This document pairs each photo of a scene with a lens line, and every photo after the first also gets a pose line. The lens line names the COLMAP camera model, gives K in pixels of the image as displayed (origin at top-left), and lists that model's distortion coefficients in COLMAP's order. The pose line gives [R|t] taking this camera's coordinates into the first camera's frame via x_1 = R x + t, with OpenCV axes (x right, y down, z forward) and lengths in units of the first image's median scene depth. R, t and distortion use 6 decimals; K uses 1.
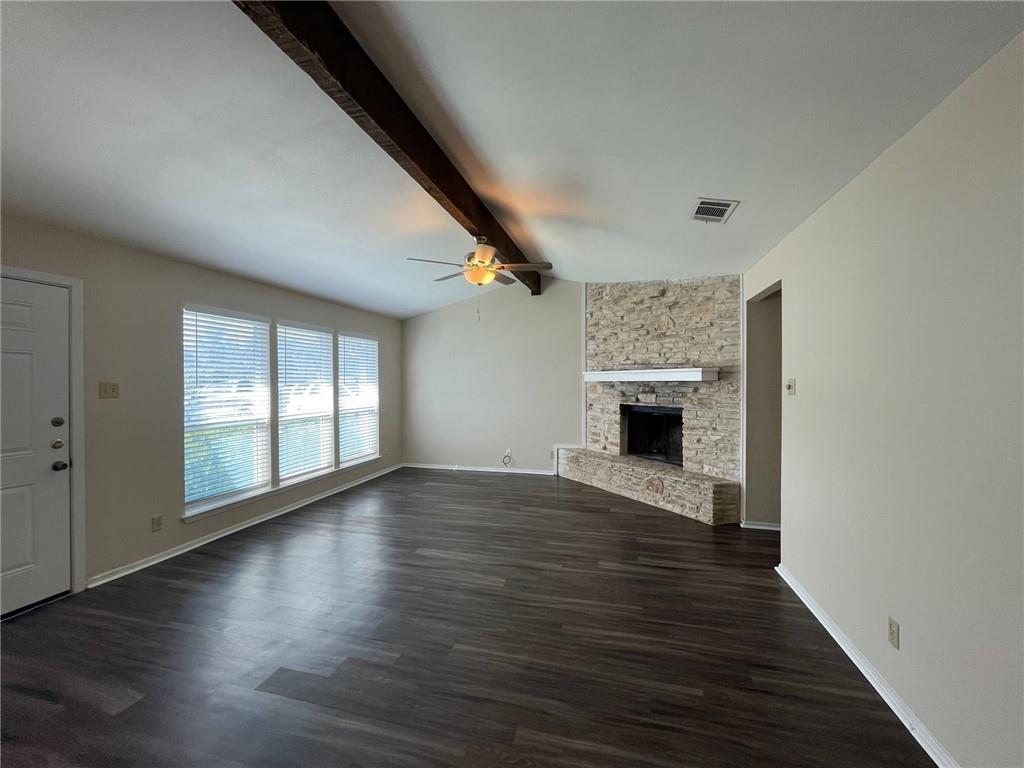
lens RADIAL K [[418.9, 0, 512.4], [0, 418.9, 382.3], [0, 0, 1]] dist [0.012859, -0.000110]
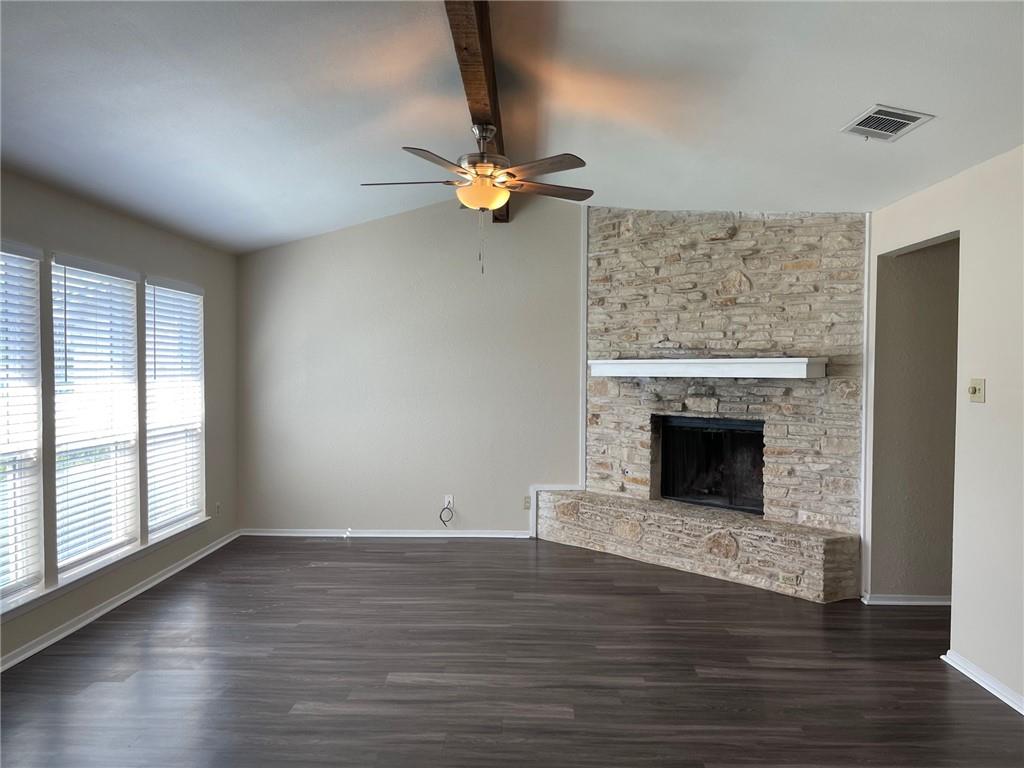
lens RADIAL K [[782.5, 0, 512.9], [0, 782.5, 386.6], [0, 0, 1]] dist [0.050687, 0.001841]
pose [[0.972475, 0.001560, 0.233003, -0.240292], [-0.006363, 0.999782, 0.019863, -0.010705], [-0.232922, -0.020799, 0.972273, -0.051908]]
